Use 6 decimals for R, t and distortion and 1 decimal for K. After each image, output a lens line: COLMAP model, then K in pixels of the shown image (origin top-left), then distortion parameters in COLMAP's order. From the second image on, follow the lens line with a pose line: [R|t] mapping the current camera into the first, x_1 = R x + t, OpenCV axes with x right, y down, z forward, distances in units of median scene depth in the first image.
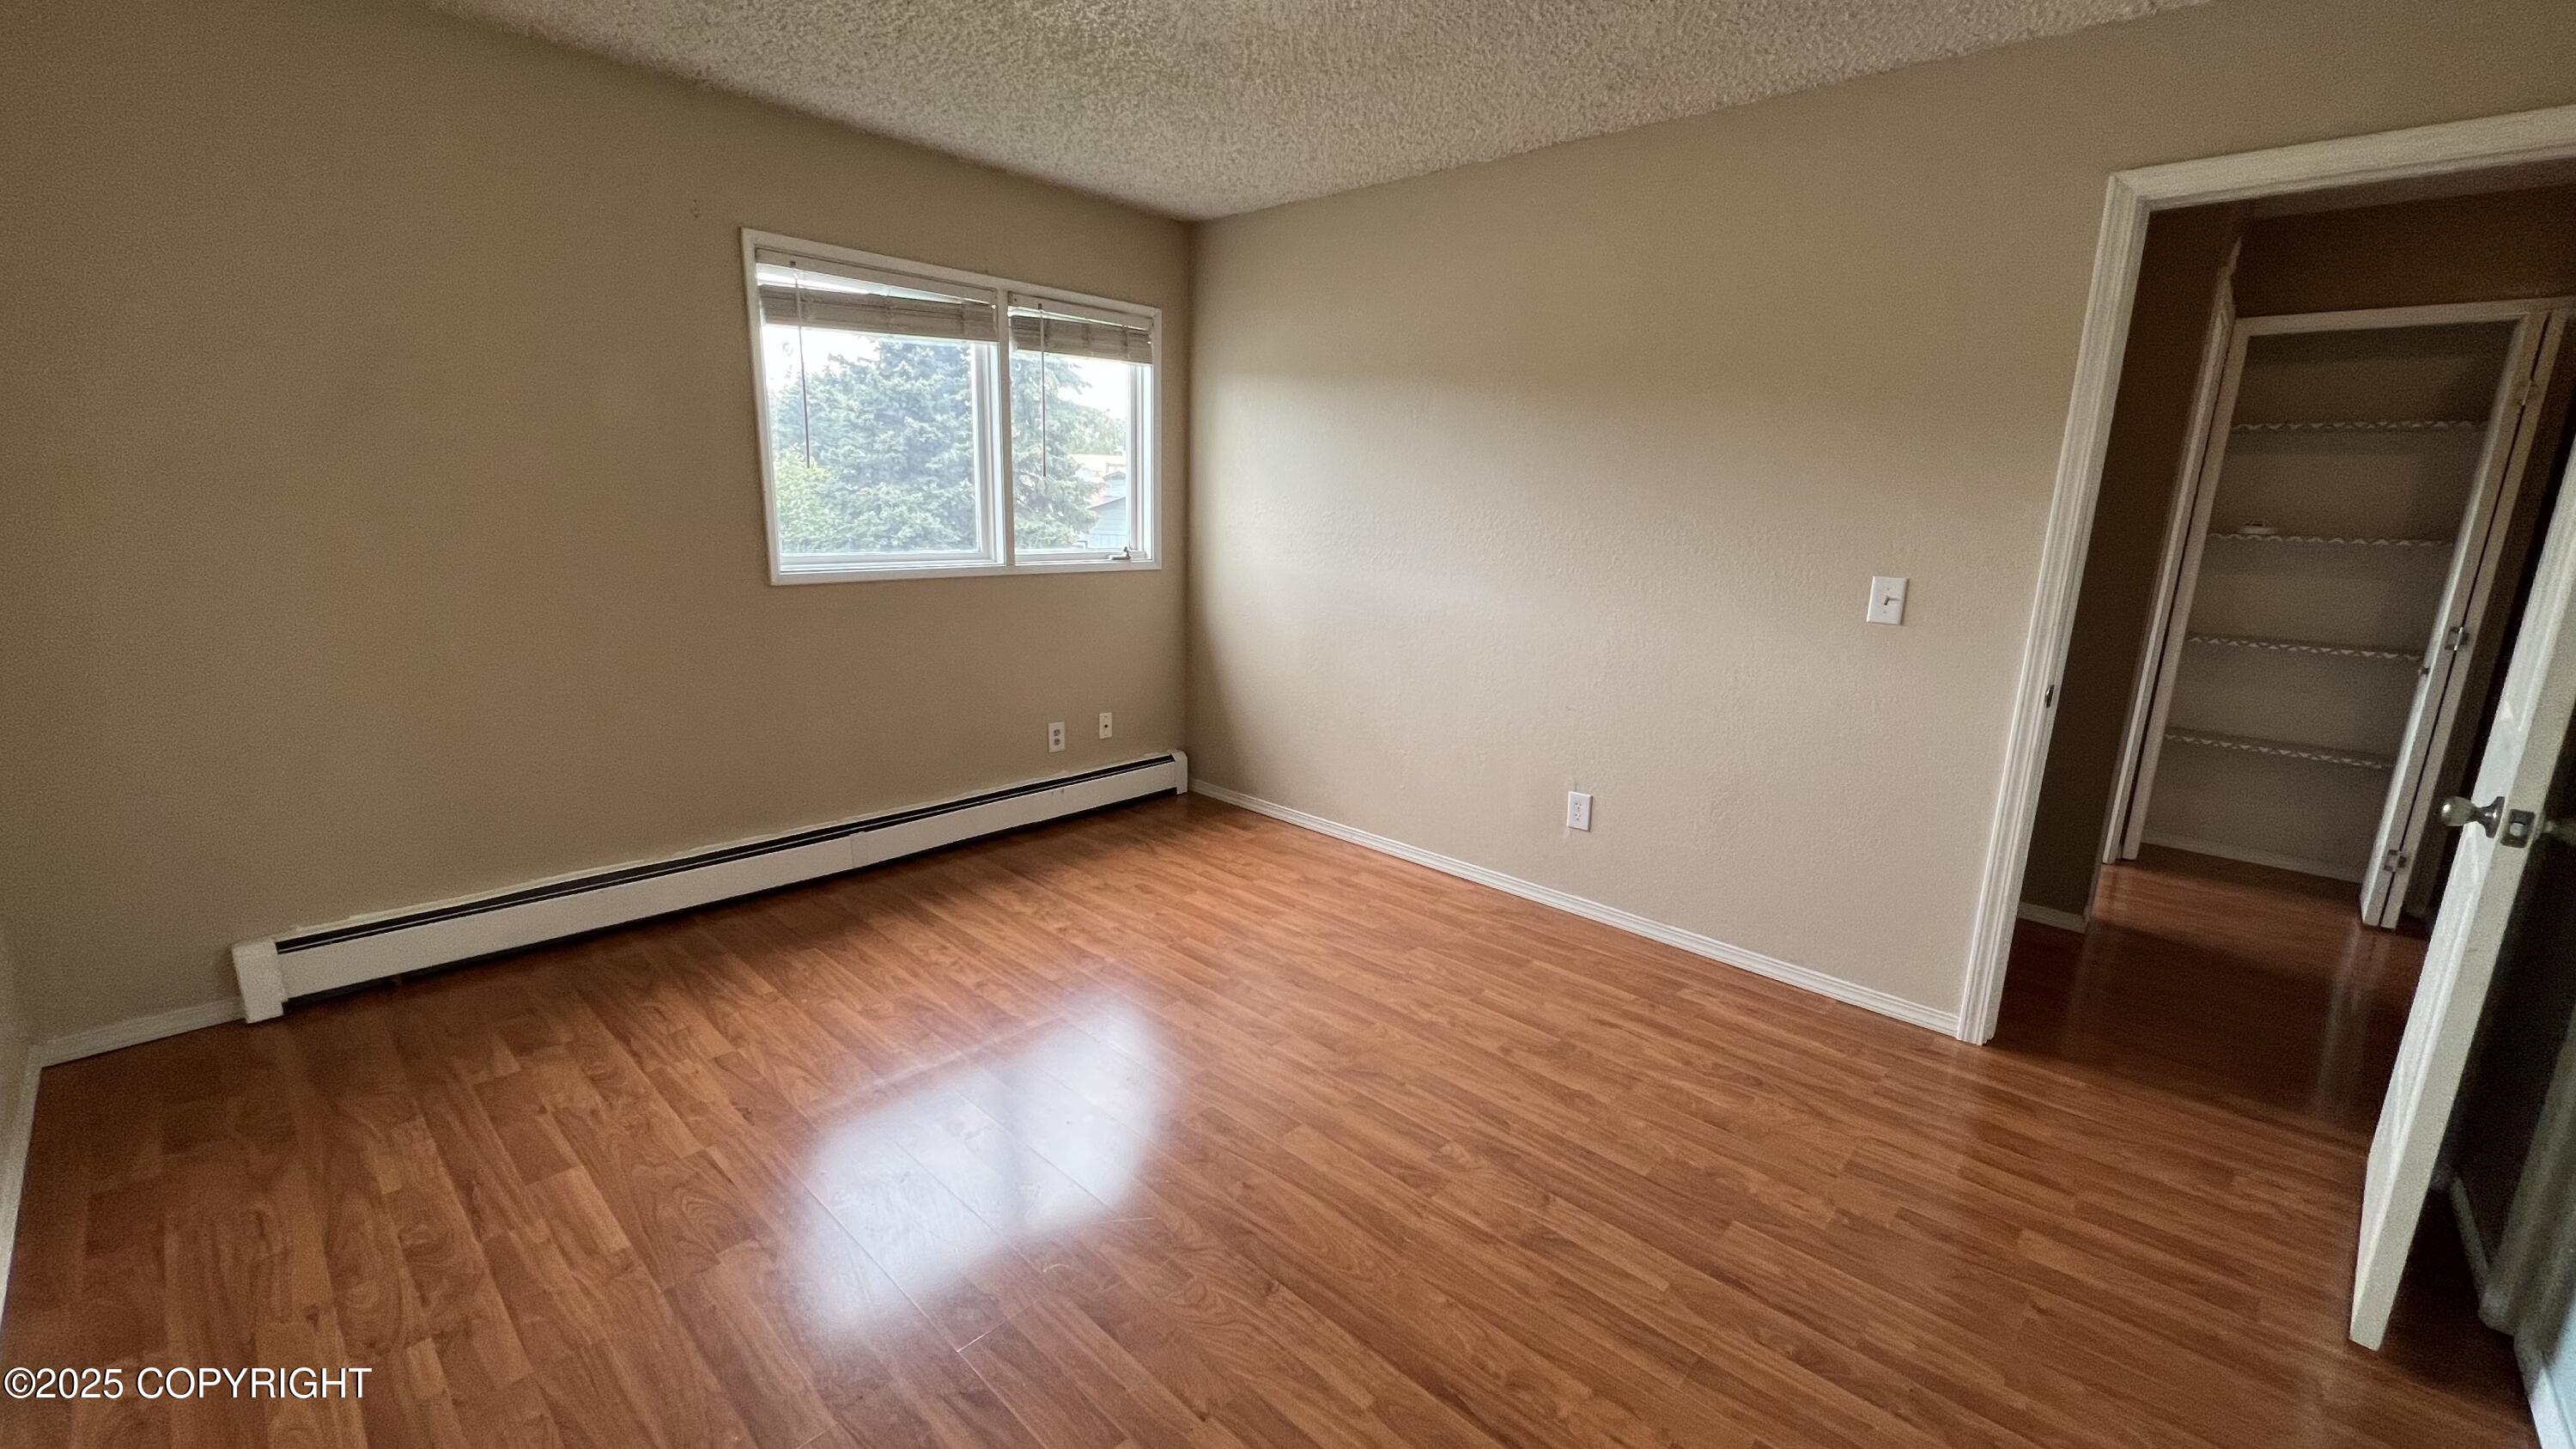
lens RADIAL K [[1043.3, 0, 1324.6], [0, 1043.3, 725.3], [0, 0, 1]] dist [-0.002061, -0.000309]
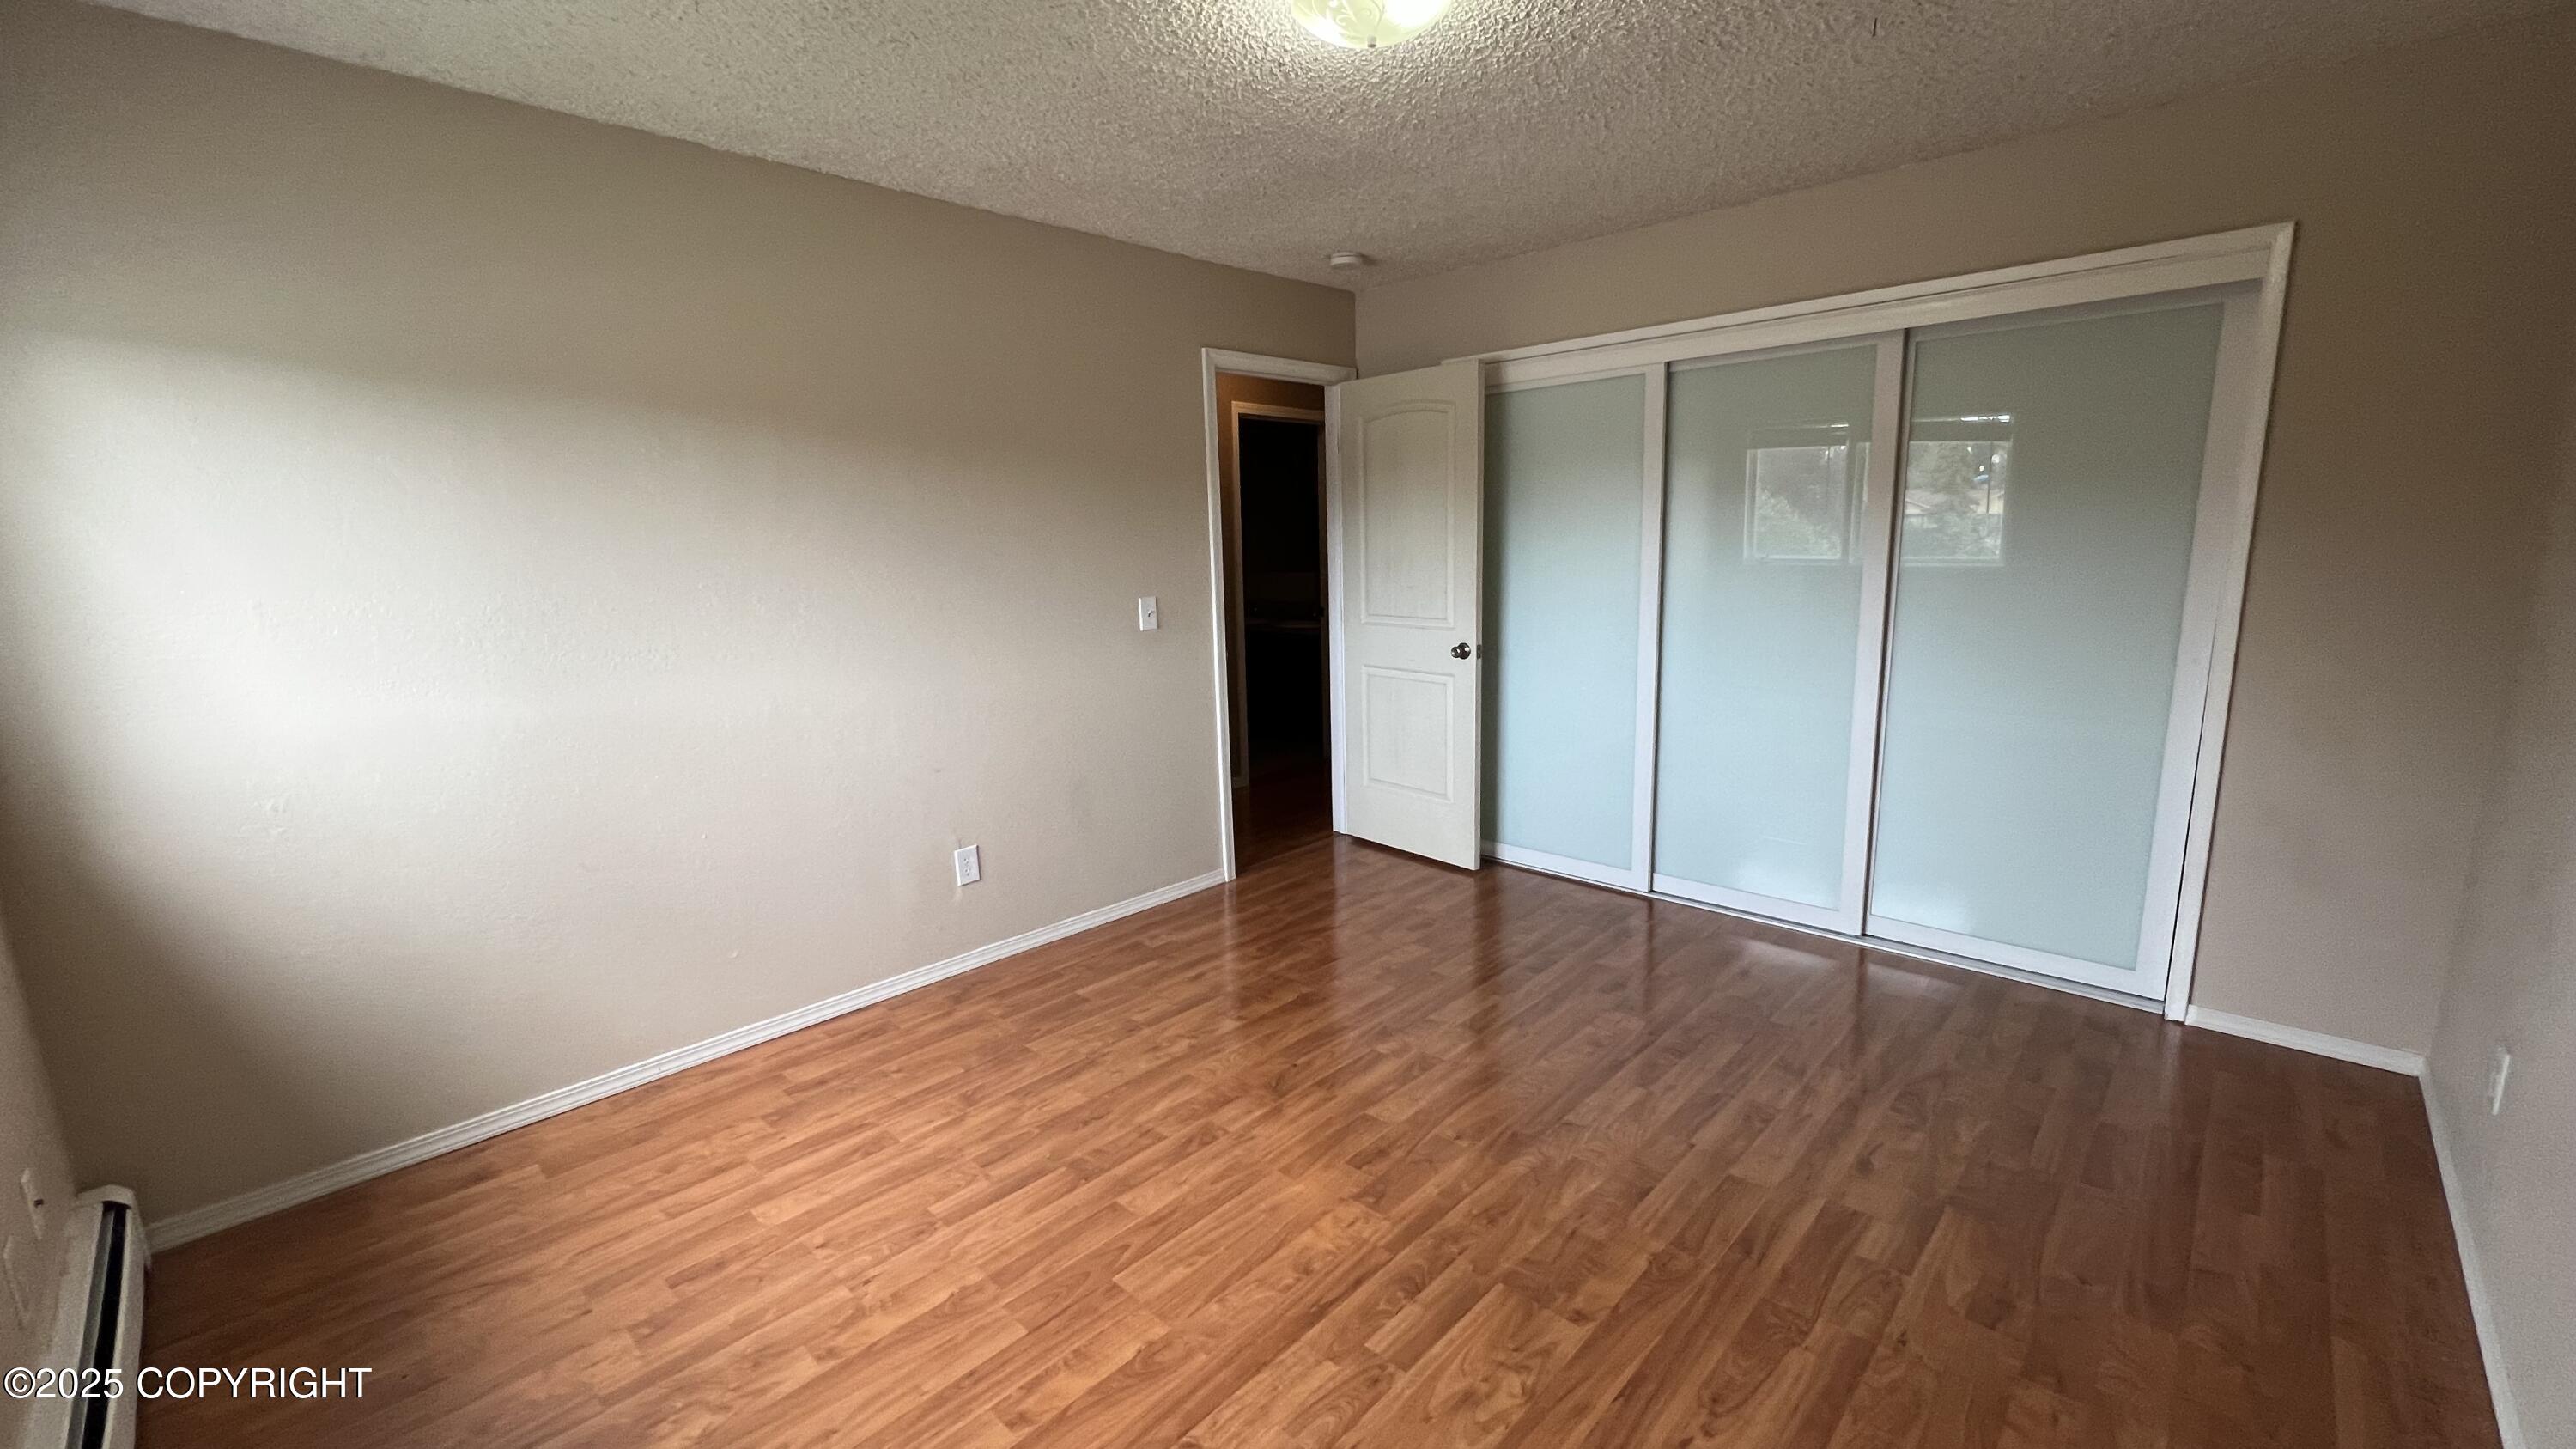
lens RADIAL K [[1043.3, 0, 1324.6], [0, 1043.3, 725.3], [0, 0, 1]] dist [-0.002061, -0.000309]
pose [[0.000311, -0.207967, 0.978136, -0.675747], [0.247041, 0.947835, 0.201446, -0.148989], [-0.969005, 0.241577, 0.051671, 0.616046]]
